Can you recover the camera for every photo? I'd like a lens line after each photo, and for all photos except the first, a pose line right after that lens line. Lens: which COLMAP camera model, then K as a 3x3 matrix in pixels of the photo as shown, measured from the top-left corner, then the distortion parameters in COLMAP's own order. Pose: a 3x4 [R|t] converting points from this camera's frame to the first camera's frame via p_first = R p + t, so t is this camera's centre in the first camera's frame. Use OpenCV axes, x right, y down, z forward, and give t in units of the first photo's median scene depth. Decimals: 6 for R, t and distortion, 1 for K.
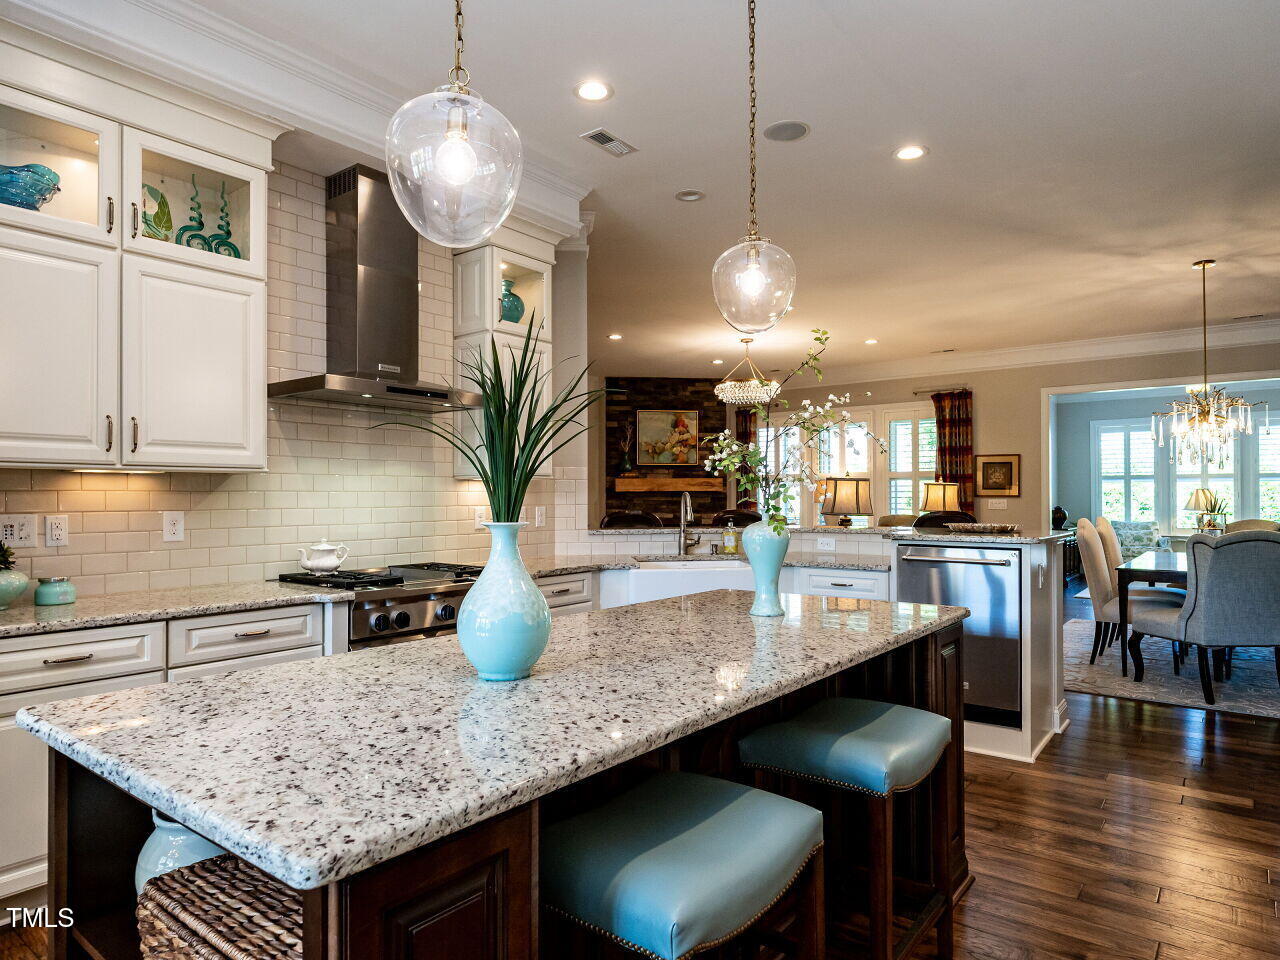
lens RADIAL K [[772.8, 0, 644.1], [0, 772.8, 484.2], [0, 0, 1]] dist [0.004244, 0.000762]
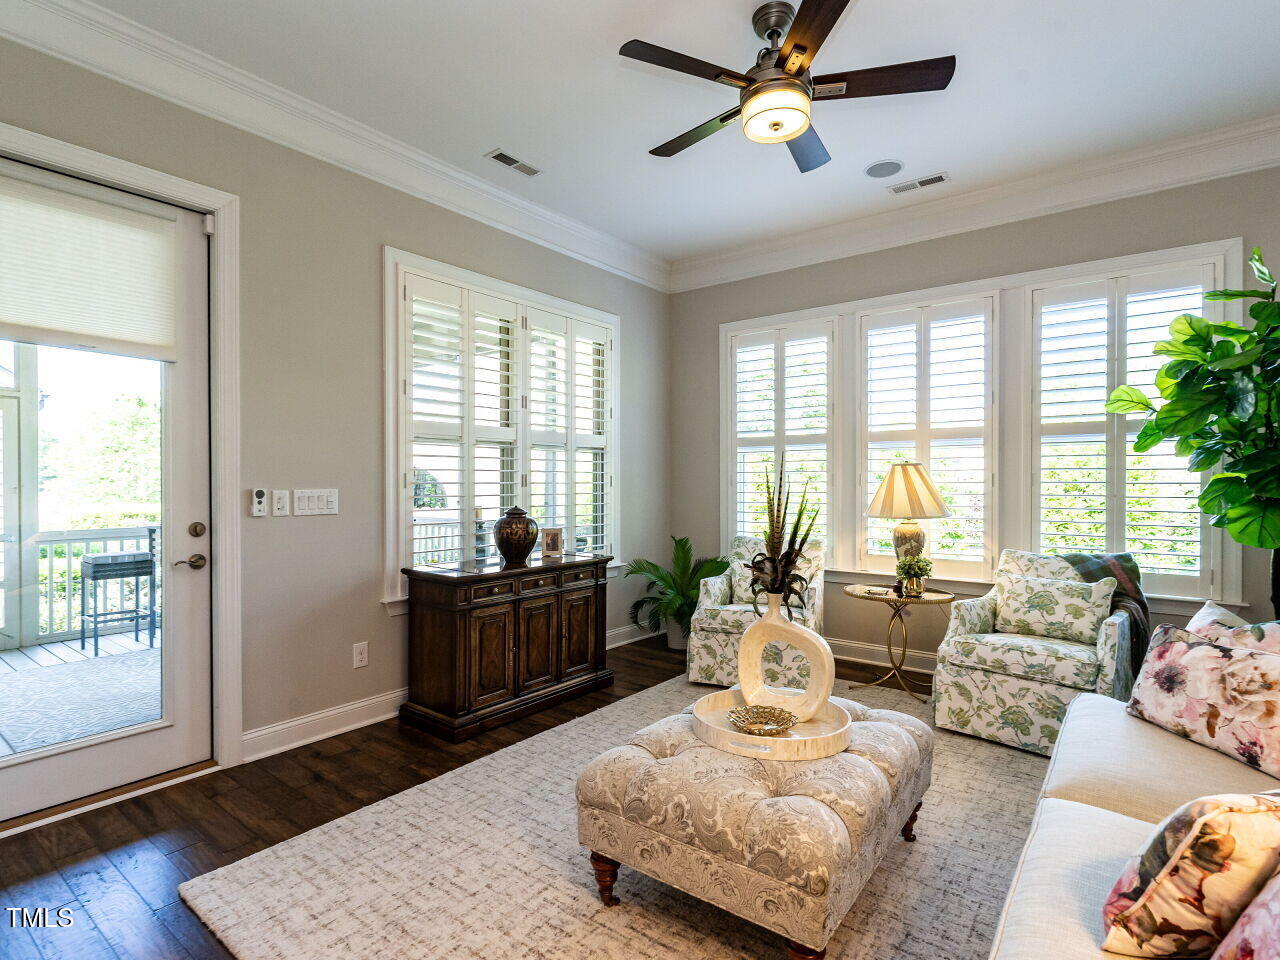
lens RADIAL K [[661.4, 0, 638.7], [0, 661.4, 486.2], [0, 0, 1]] dist [-0.000711, -0.000378]
pose [[0.999997, 0.002211, -0.000382, 0.703380], [-0.002203, 0.999802, 0.019777, 0.013265], [0.000425, -0.019776, 0.999804, 0.790643]]
